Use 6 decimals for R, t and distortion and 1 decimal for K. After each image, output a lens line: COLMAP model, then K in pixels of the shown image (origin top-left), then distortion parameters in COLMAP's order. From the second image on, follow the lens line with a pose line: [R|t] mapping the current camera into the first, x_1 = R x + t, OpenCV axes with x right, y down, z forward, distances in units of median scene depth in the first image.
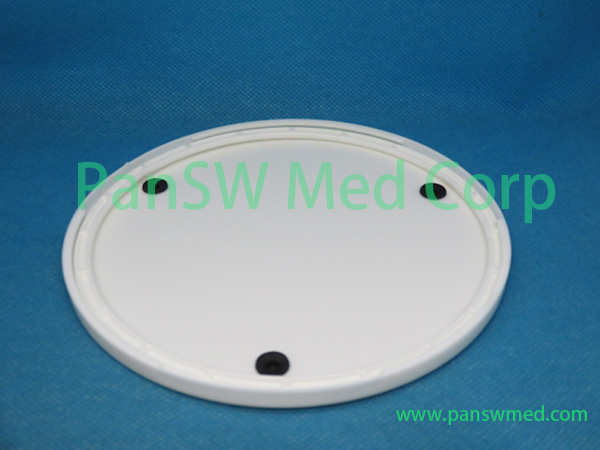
lens RADIAL K [[802.4, 0, 300.0], [0, 802.4, 225.0], [0, 0, 1]] dist [-0.029314, -0.153888]
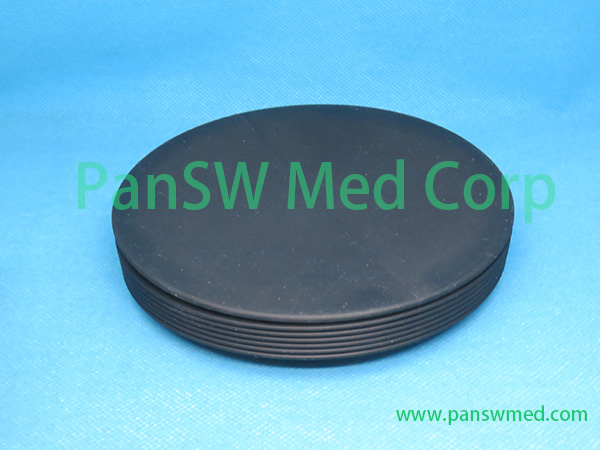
lens RADIAL K [[802.4, 0, 300.0], [0, 802.4, 225.0], [0, 0, 1]] dist [-0.029314, -0.153888]
pose [[0.999122, -0.001571, -0.041878, -0.066162], [0.000547, 0.999701, -0.024457, 0.061911], [0.041904, 0.024413, 0.998823, -0.194185]]
